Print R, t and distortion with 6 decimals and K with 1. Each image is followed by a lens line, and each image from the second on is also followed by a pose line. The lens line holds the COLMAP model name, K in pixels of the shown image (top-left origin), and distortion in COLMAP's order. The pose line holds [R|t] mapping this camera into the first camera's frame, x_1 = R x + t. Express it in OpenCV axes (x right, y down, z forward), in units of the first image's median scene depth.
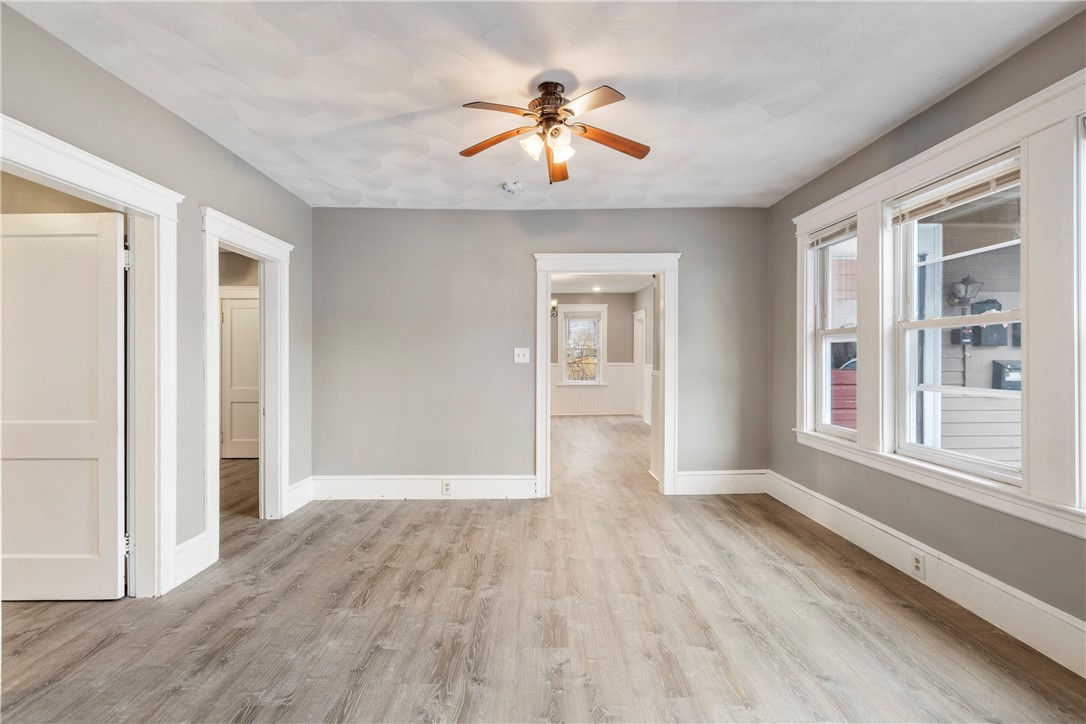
lens RADIAL K [[492.9, 0, 543.9], [0, 492.9, 357.6], [0, 0, 1]] dist [0.006013, -0.002014]
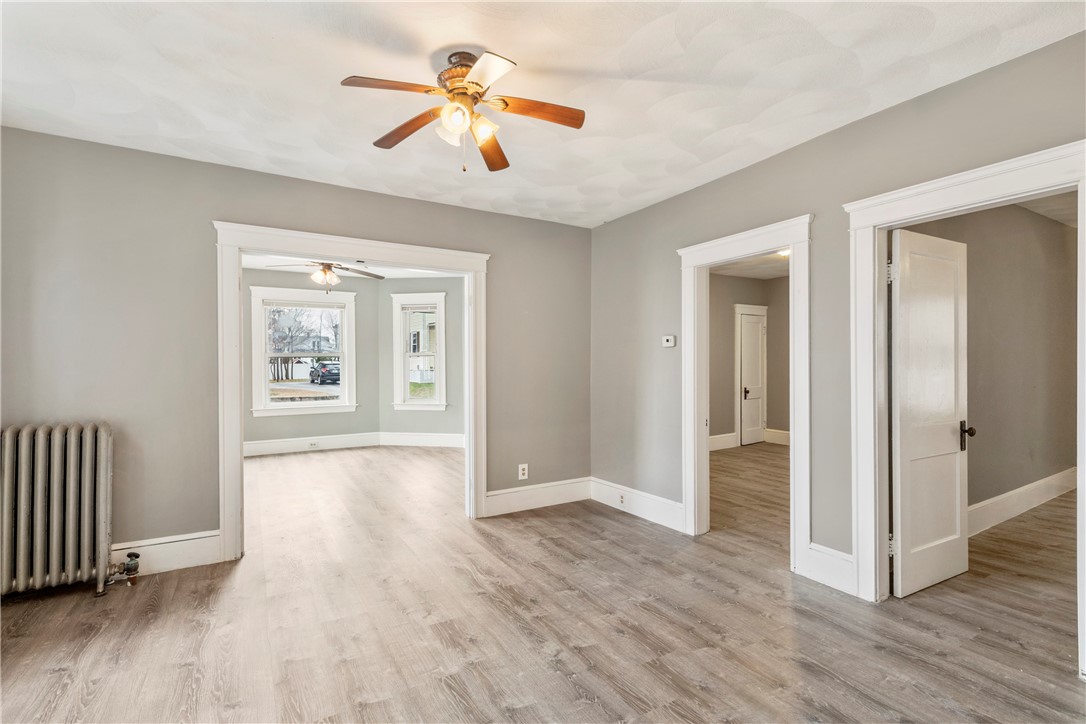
lens RADIAL K [[492.9, 0, 536.3], [0, 492.9, 367.3], [0, 0, 1]] dist [0.006013, -0.002014]
pose [[-0.871782, 0.007485, -0.489836, 0.323881], [0.005060, 0.999968, 0.006274, -0.007951], [0.489867, 0.002991, -0.871792, 1.773300]]
